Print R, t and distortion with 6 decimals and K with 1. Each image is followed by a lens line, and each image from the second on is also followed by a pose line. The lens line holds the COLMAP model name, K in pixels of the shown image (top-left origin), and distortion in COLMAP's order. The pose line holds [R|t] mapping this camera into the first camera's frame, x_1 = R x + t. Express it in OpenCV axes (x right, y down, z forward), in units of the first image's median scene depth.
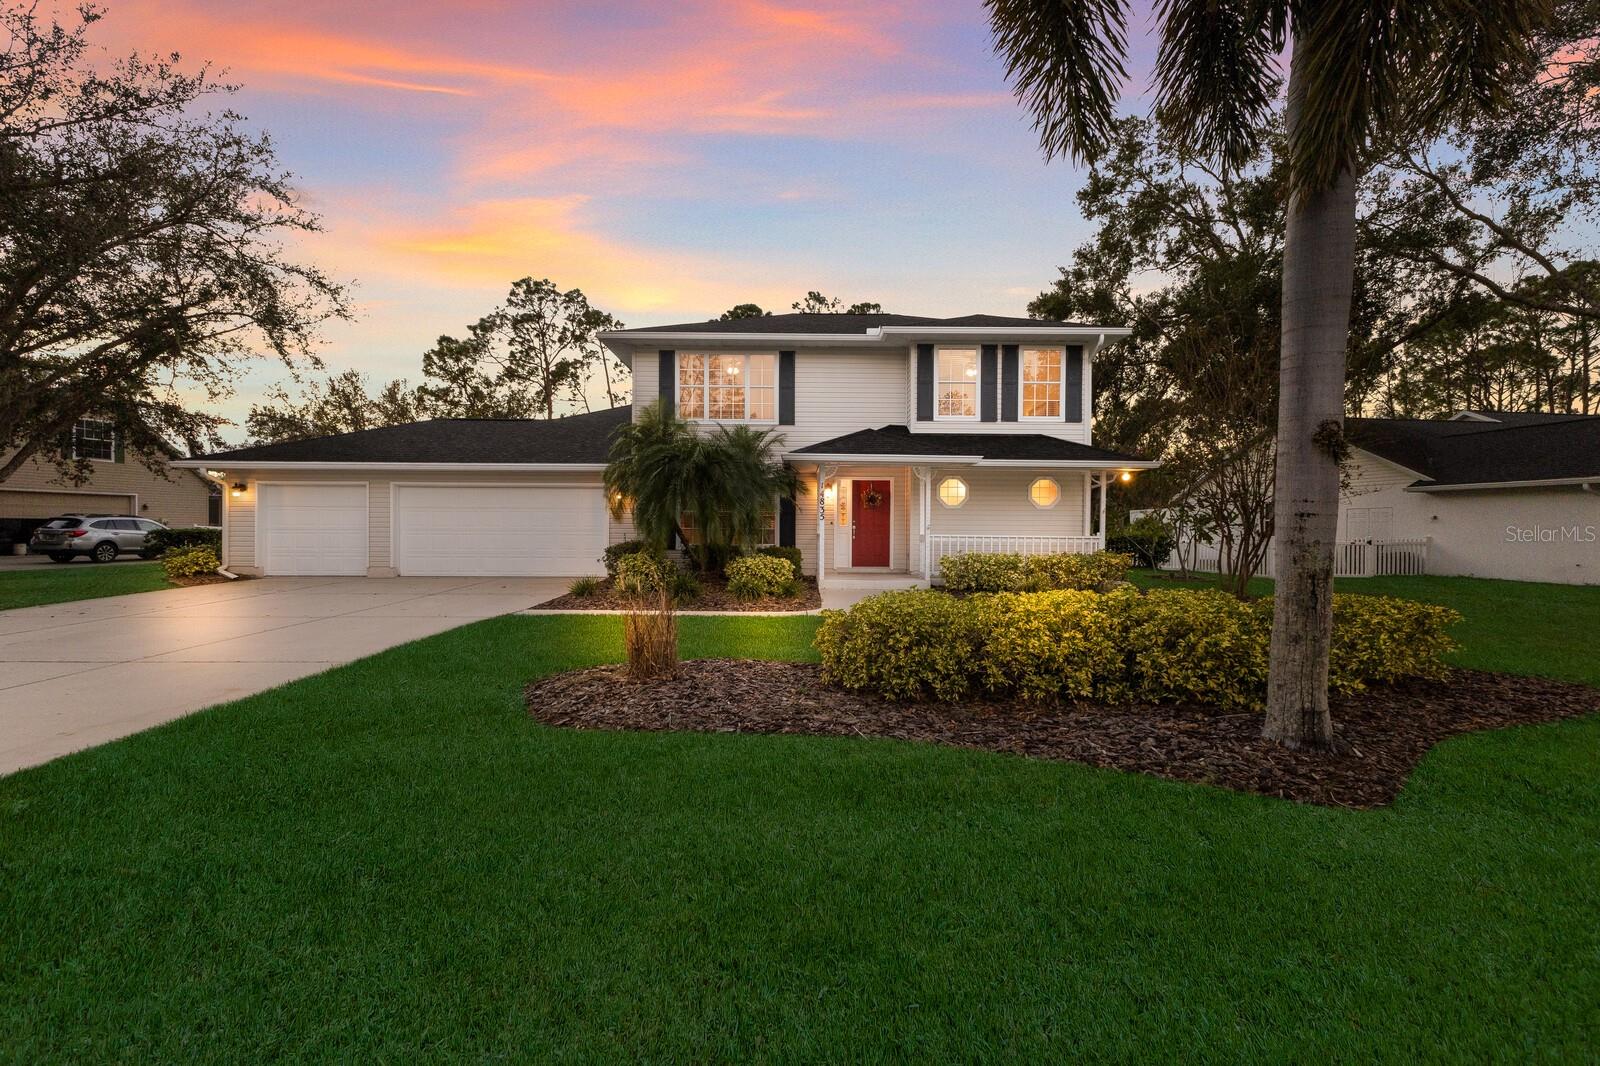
lens RADIAL K [[691.3, 0, 798.8], [0, 691.3, 520.7], [0, 0, 1]] dist [0.018793, -0.001626]
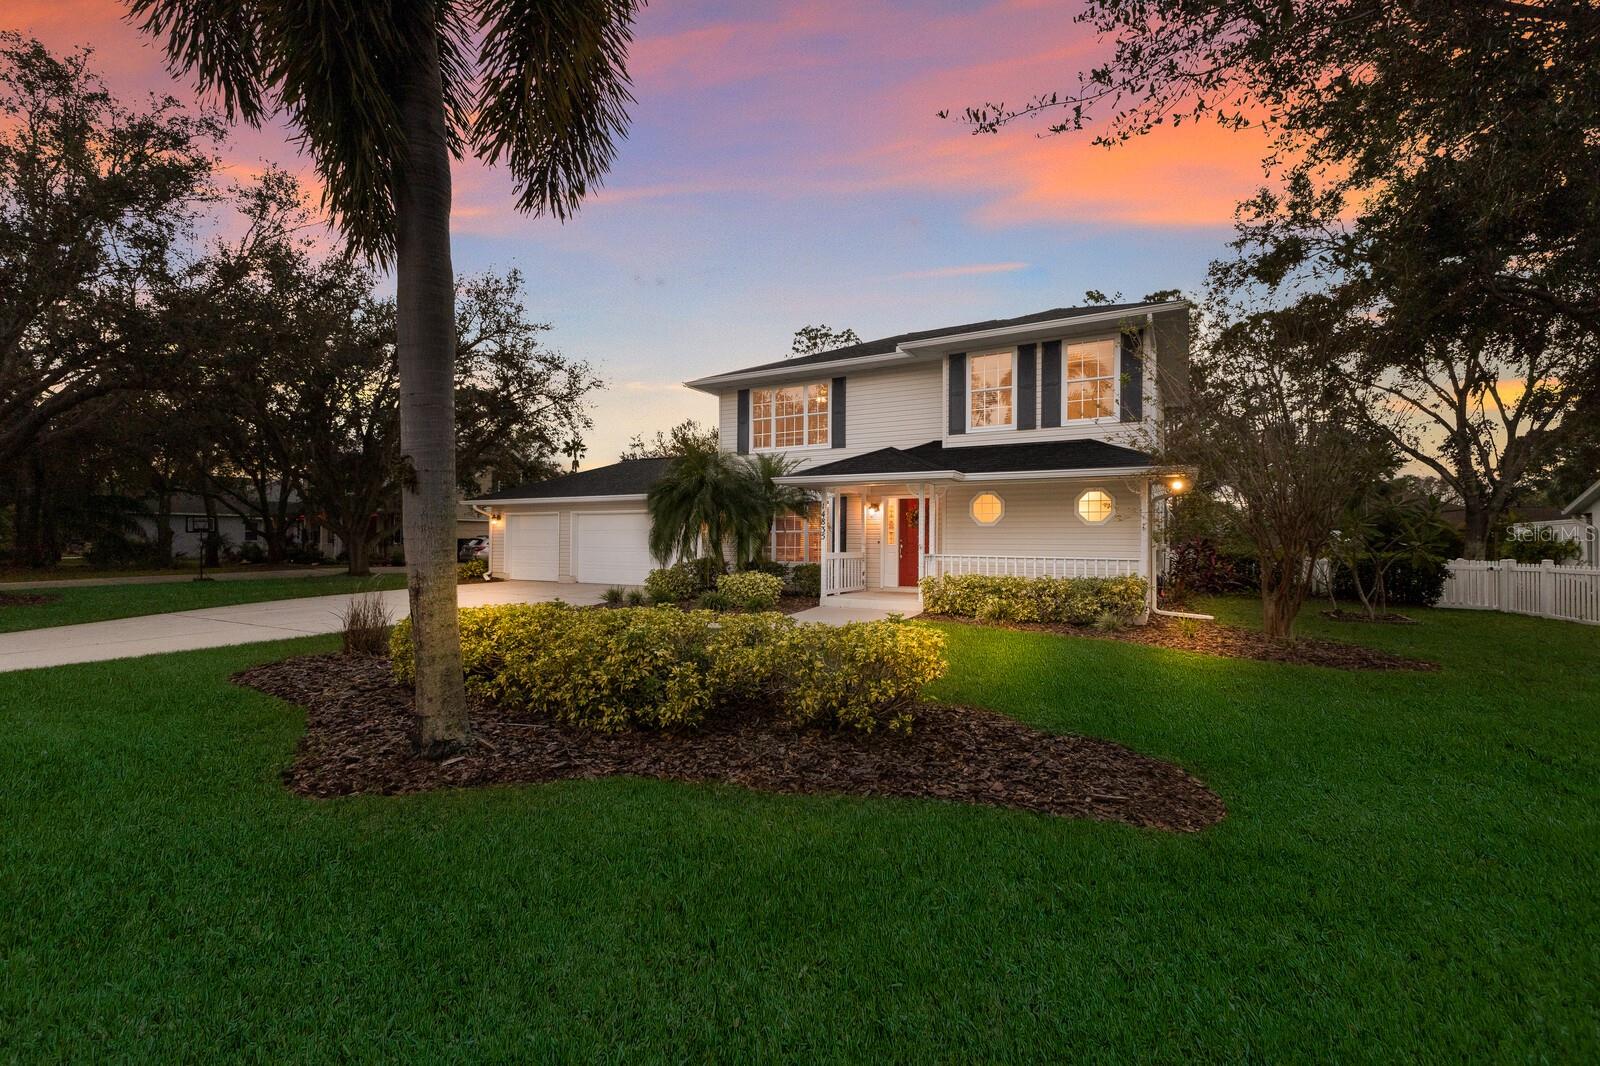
lens RADIAL K [[691.3, 0, 805.4], [0, 691.3, 558.4], [0, 0, 1]] dist [0.018793, -0.001626]
pose [[0.847680, 0.013345, -0.530340, 0.511838], [-0.000265, 0.999694, 0.024732, 0.003350], [0.530508, -0.020824, 0.847424, 0.075293]]
